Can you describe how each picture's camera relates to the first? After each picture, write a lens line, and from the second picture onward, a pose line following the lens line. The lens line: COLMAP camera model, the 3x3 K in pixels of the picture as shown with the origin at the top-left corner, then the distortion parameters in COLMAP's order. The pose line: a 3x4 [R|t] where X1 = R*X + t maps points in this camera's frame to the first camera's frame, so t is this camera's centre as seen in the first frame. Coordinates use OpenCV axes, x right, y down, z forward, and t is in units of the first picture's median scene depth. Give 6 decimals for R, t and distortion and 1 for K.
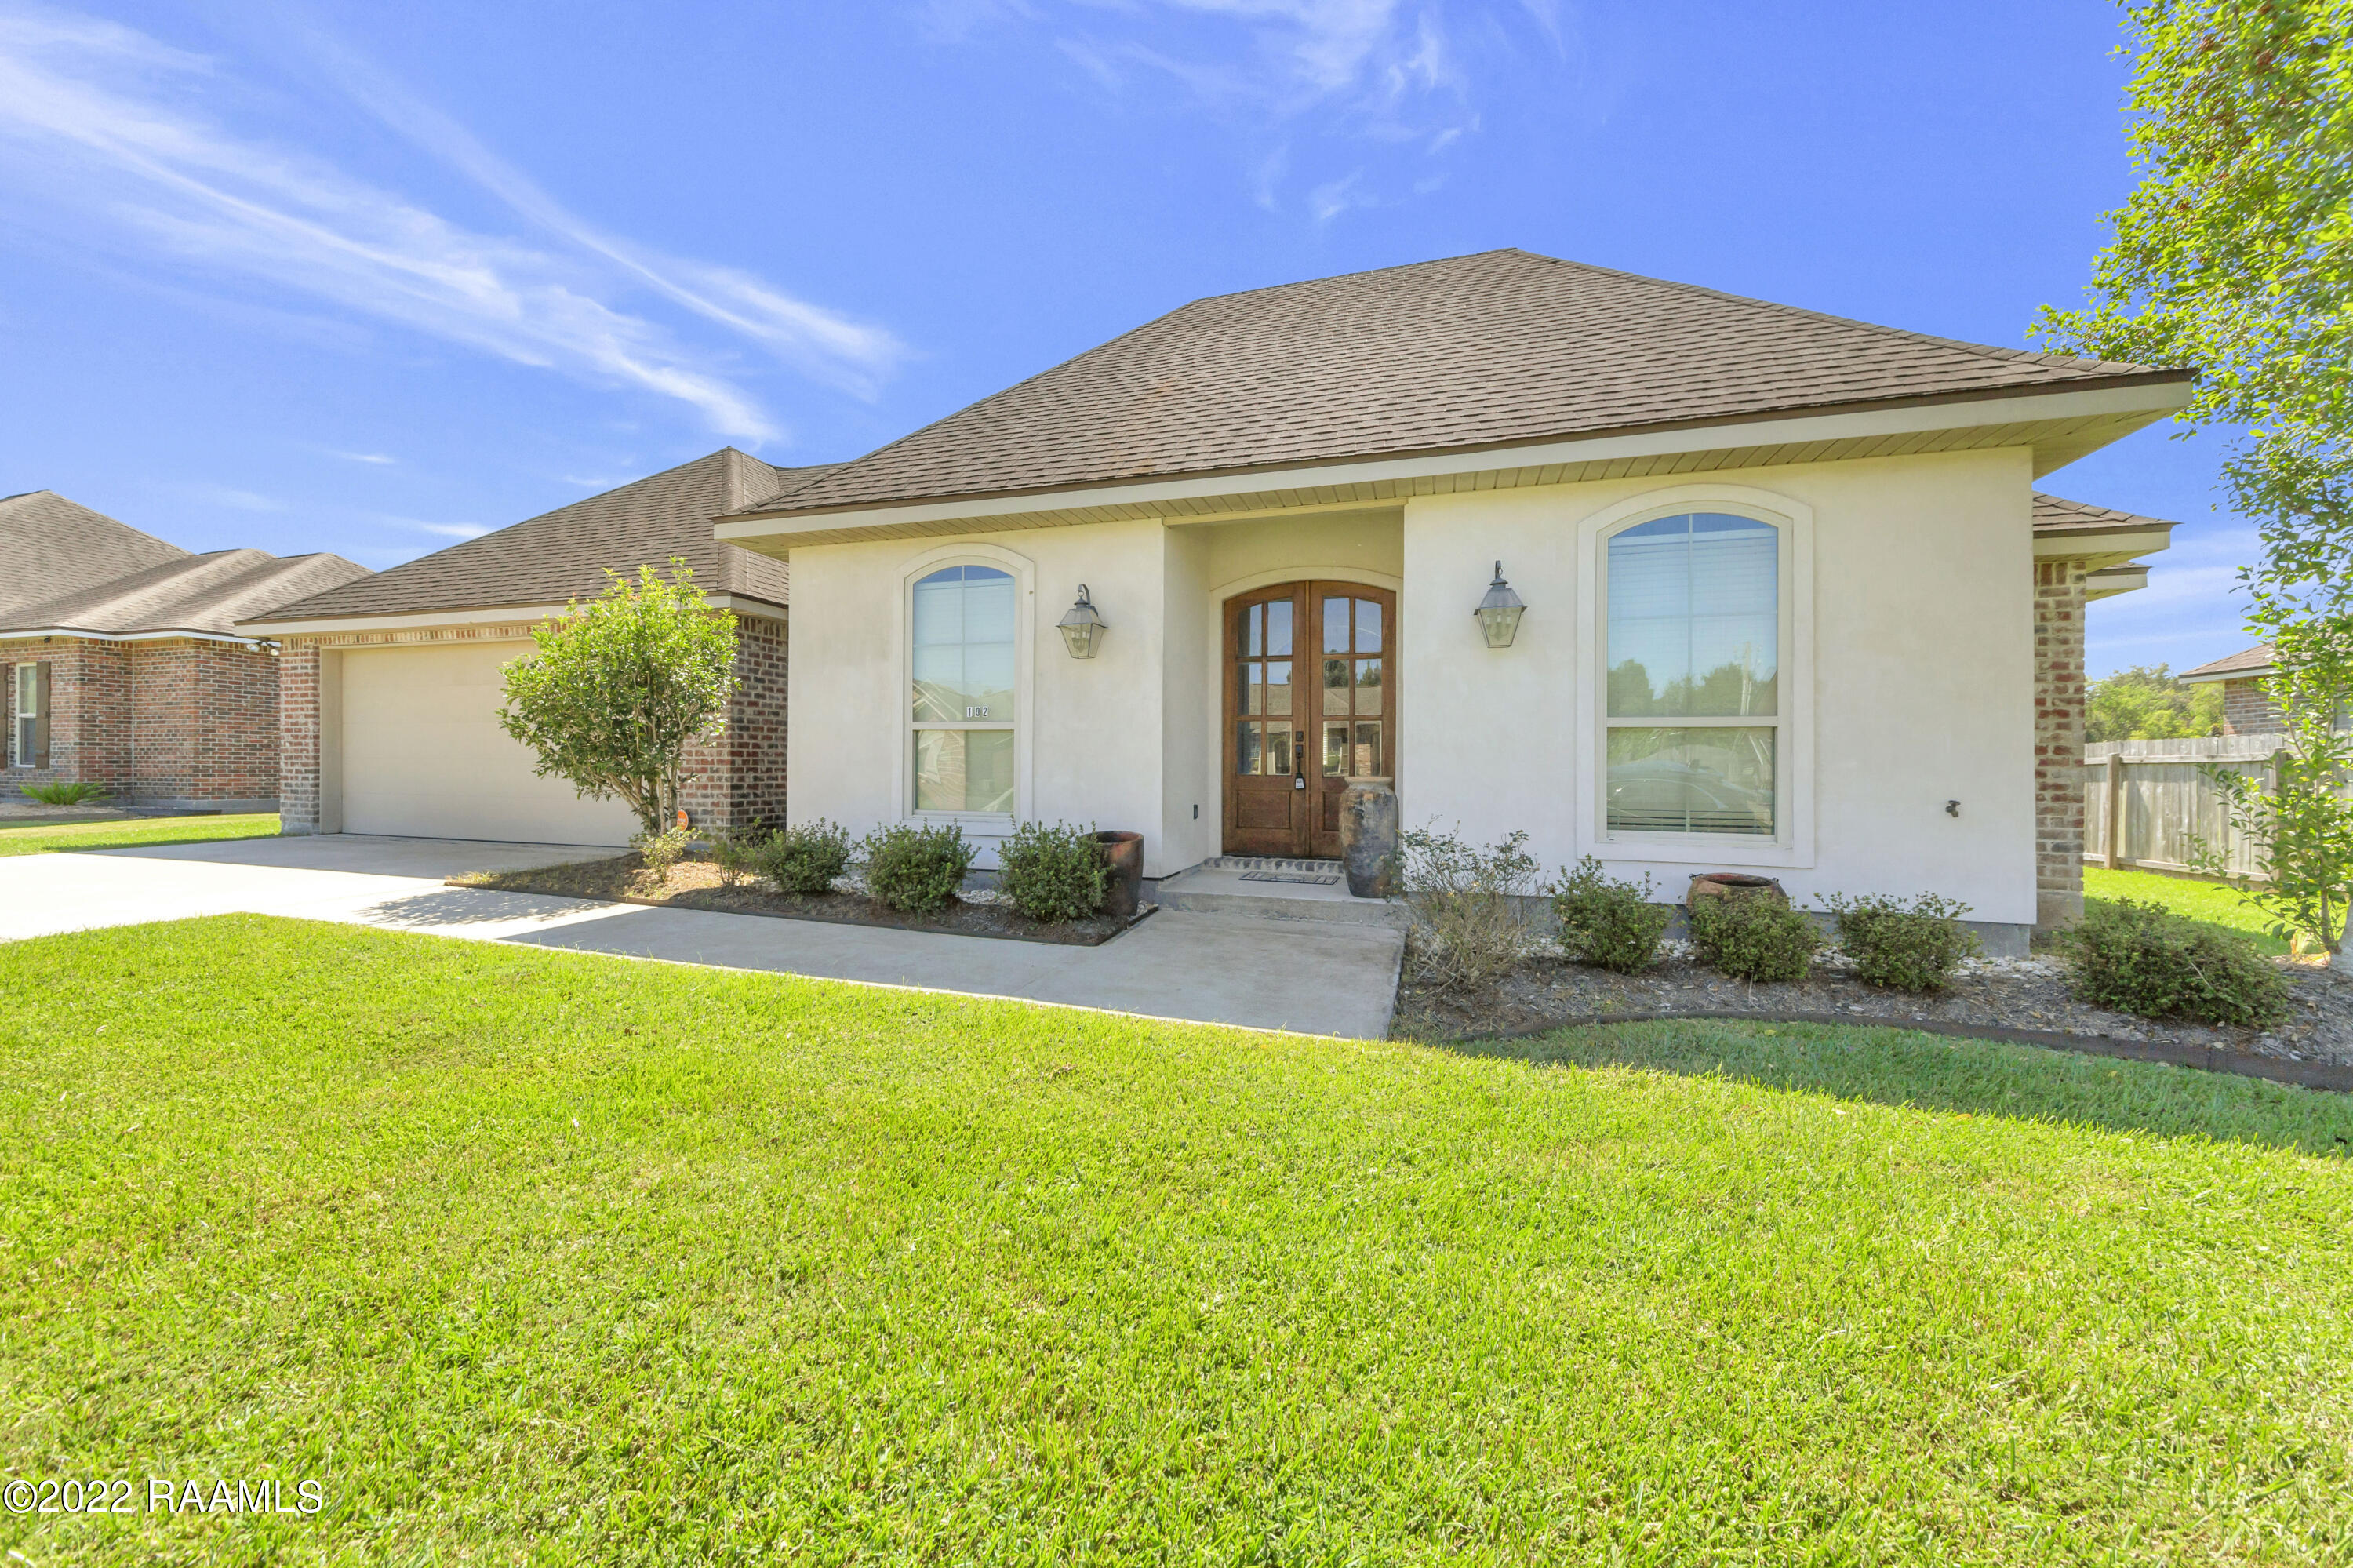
lens RADIAL K [[822.7, 0, 1178.1], [0, 822.7, 765.6], [0, 0, 1]] dist [0.000955, 0.000003]
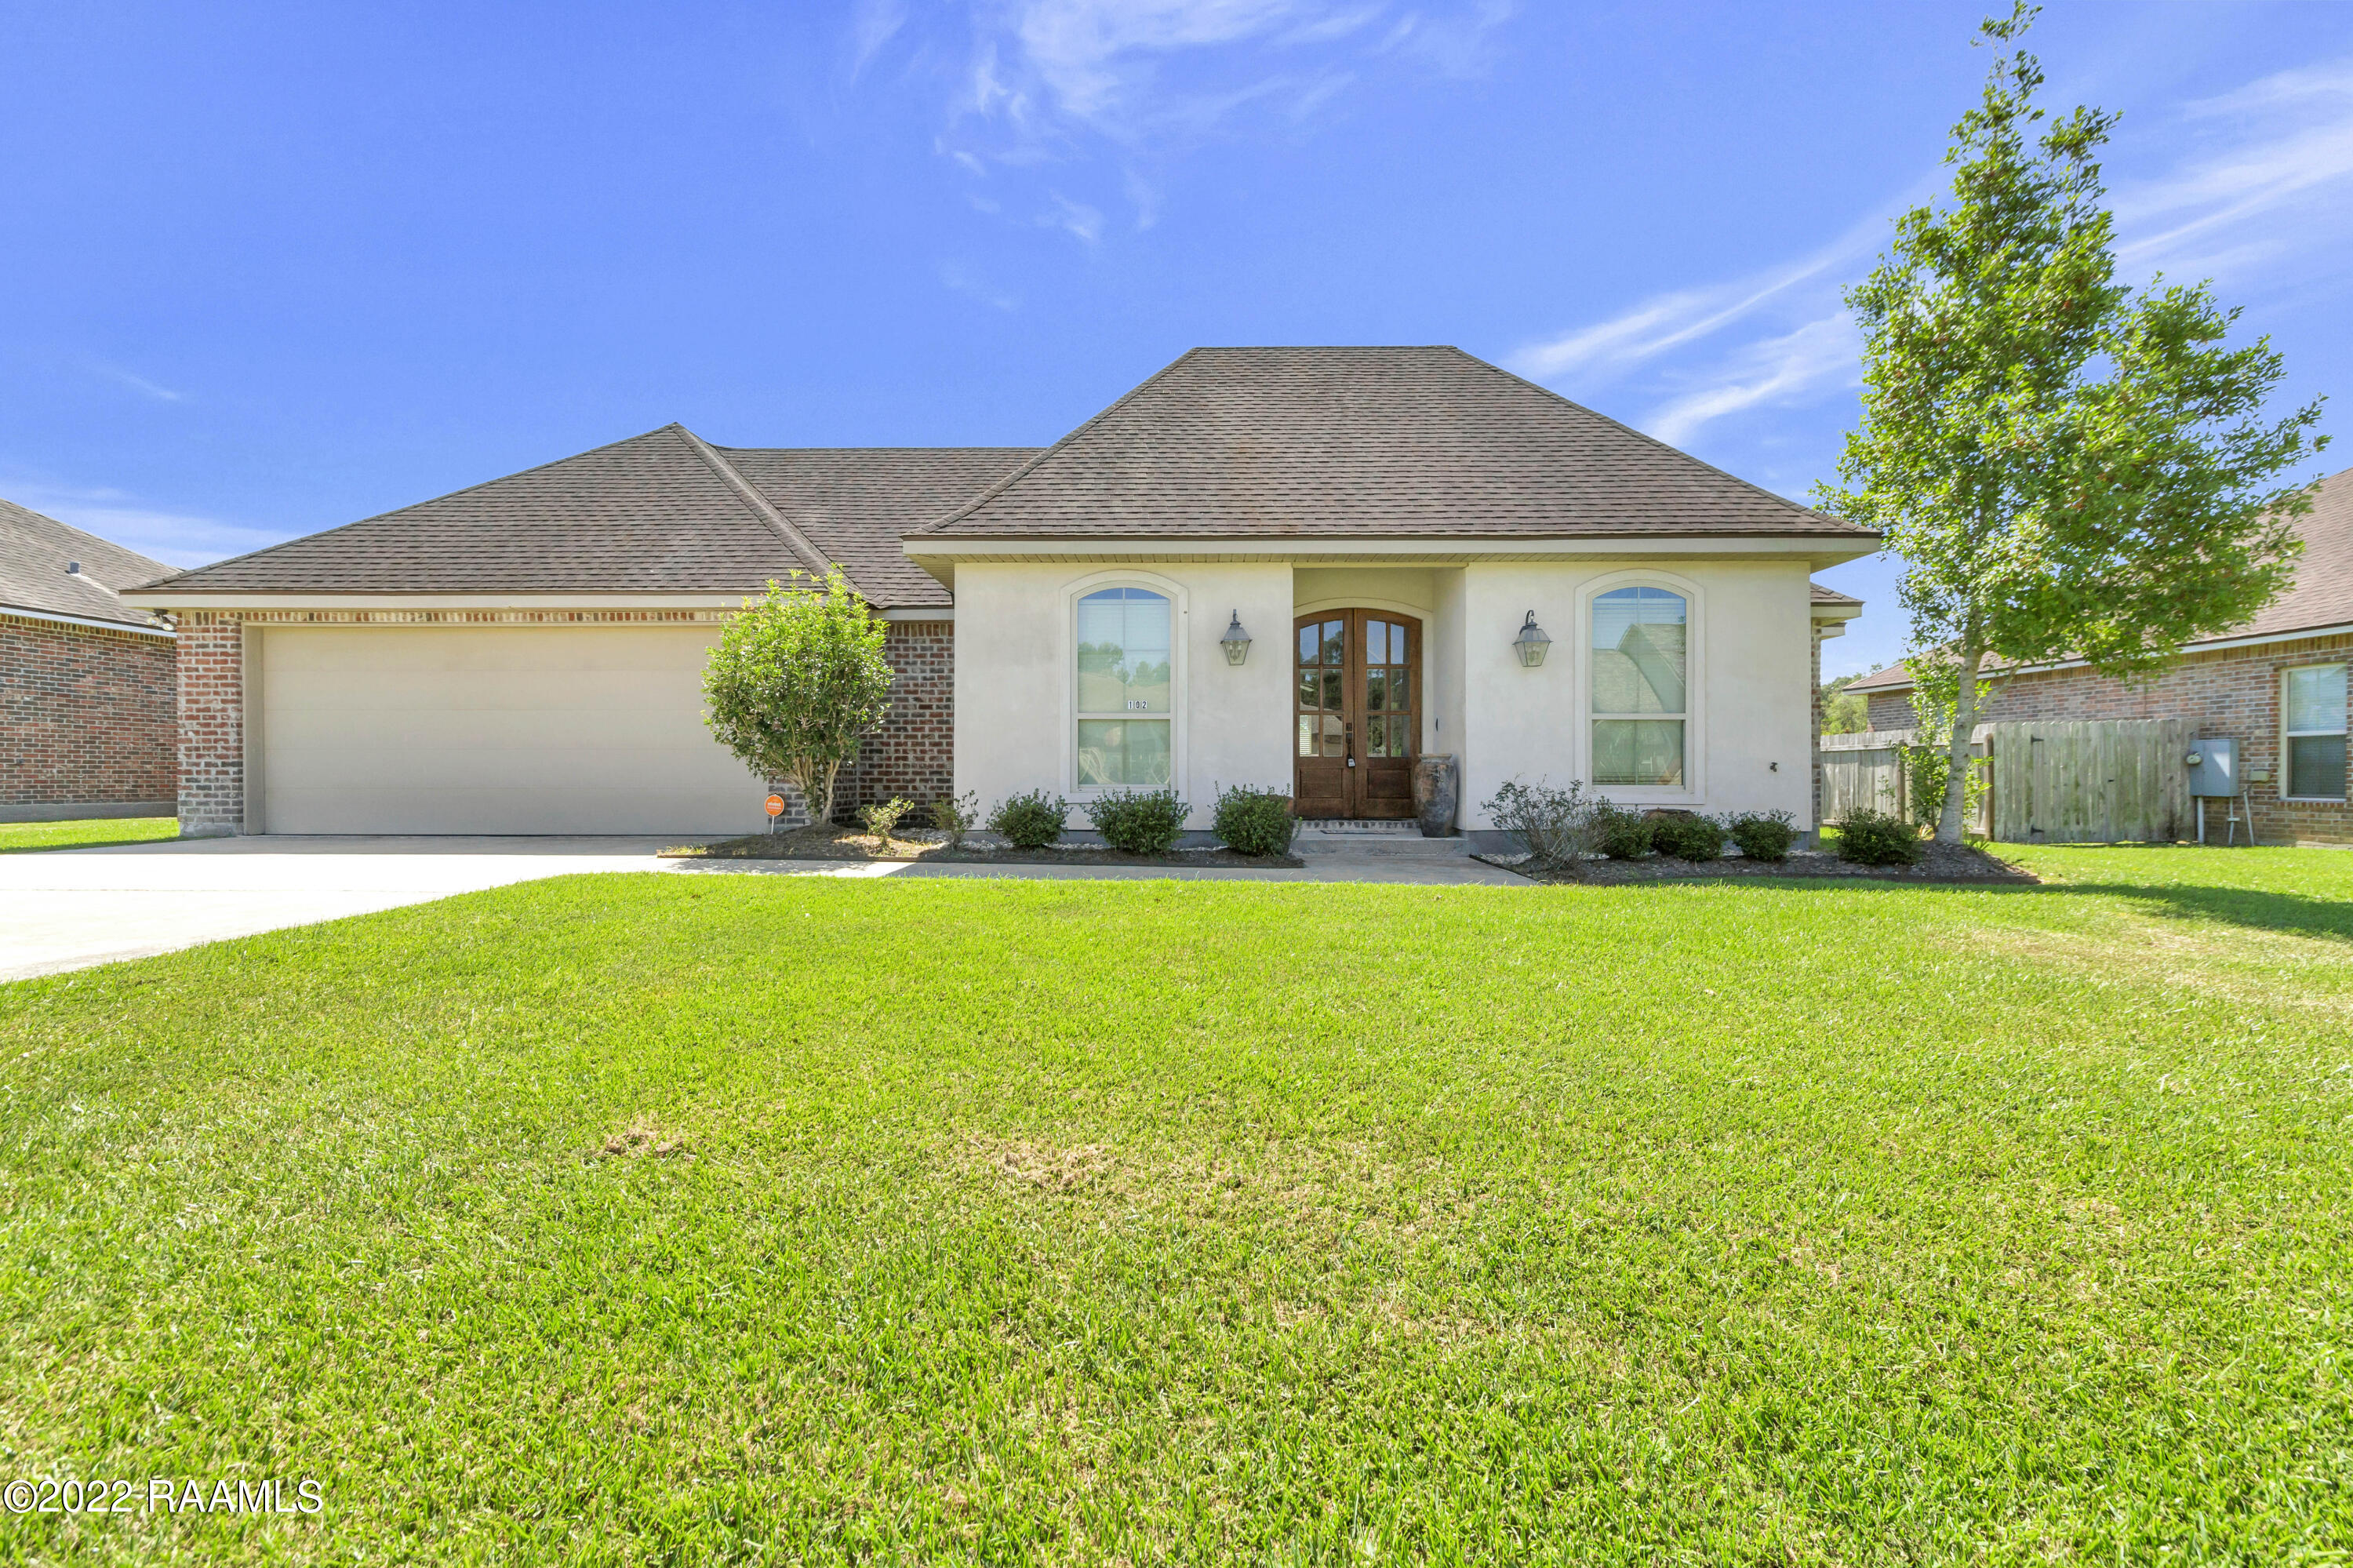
lens RADIAL K [[939.2, 0, 1171.9], [0, 939.2, 785.8], [0, 0, 1]] dist [0.000028, 0.000263]
pose [[0.960729, -0.012101, 0.277223, -0.635460], [0.007871, 0.999835, 0.016368, 0.037310], [-0.277376, -0.013543, 0.960666, -0.424412]]
